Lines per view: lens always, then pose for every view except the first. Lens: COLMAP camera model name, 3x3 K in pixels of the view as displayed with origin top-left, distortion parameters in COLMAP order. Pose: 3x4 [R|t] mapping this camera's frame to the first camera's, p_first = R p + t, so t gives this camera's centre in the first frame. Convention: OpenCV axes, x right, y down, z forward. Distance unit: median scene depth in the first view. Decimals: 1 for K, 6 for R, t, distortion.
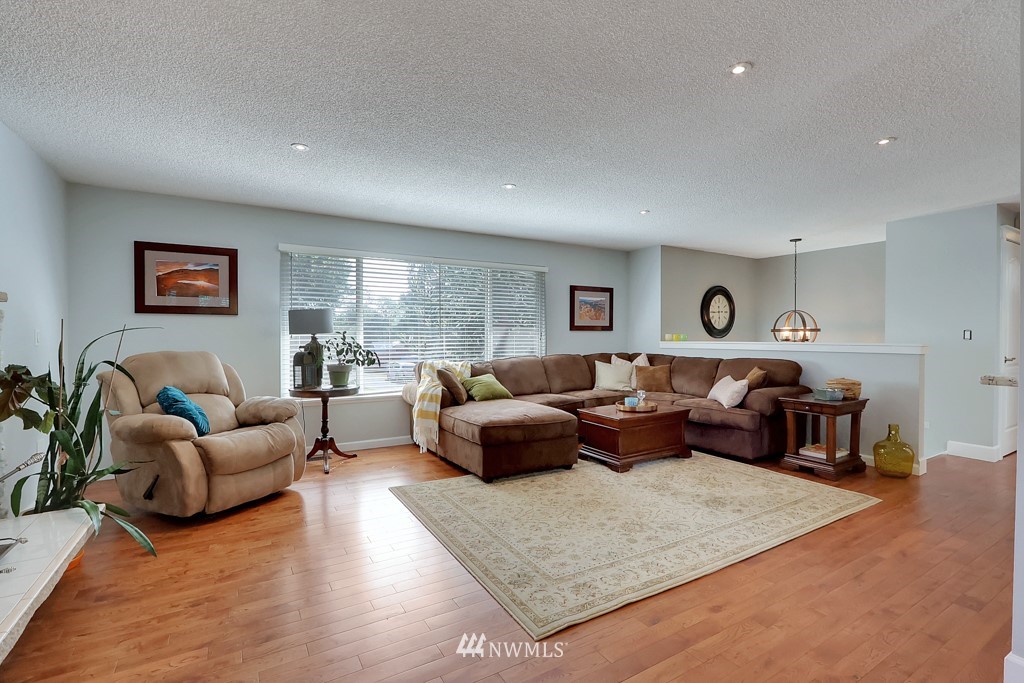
lens RADIAL K [[472.6, 0, 507.5], [0, 472.6, 341.4], [0, 0, 1]] dist [-0.019995, 0.005104]
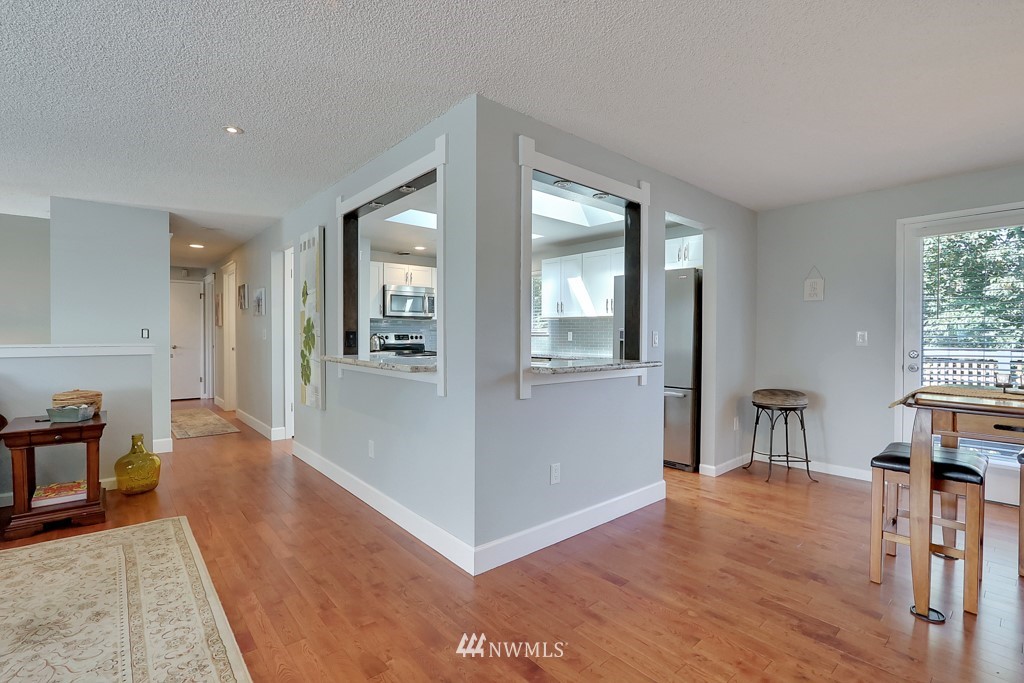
lens RADIAL K [[472.6, 0, 507.5], [0, 472.6, 341.4], [0, 0, 1]] dist [-0.019995, 0.005104]
pose [[-0.171833, -0.014847, 0.985014, -0.175688], [0.009841, 0.999811, 0.016787, -0.007706], [-0.985077, 0.012578, -0.171655, 0.477810]]
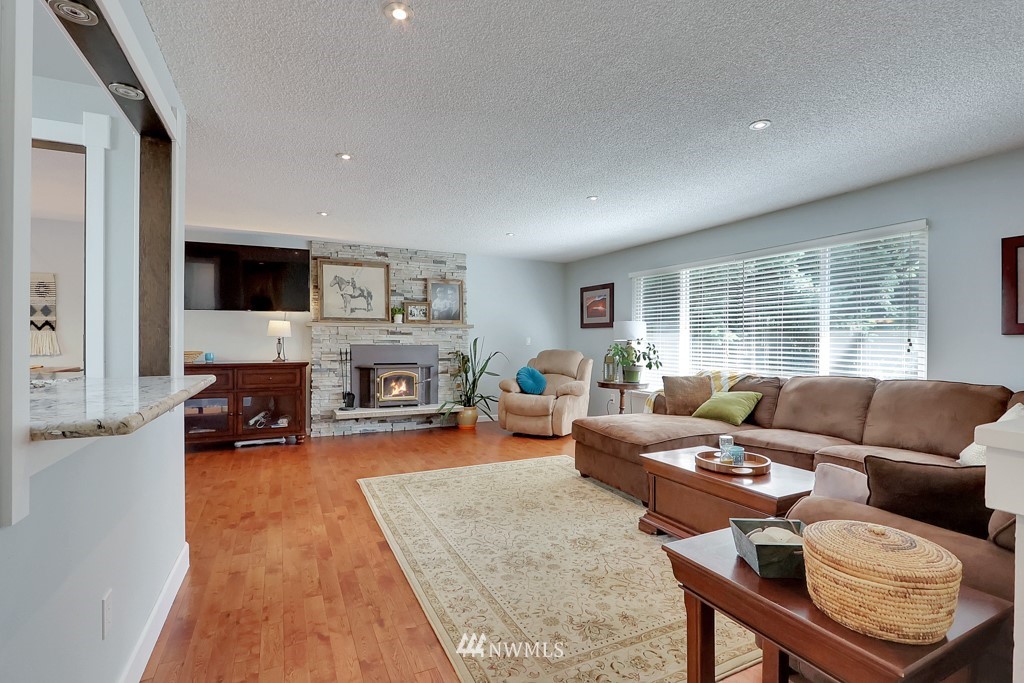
lens RADIAL K [[472.6, 0, 507.5], [0, 472.6, 341.4], [0, 0, 1]] dist [-0.019995, 0.005104]
pose [[-0.086125, 0.002385, -0.996281, 1.067230], [-0.017429, 0.999840, 0.003900, -0.013926], [0.996132, 0.017700, -0.086070, 0.920833]]
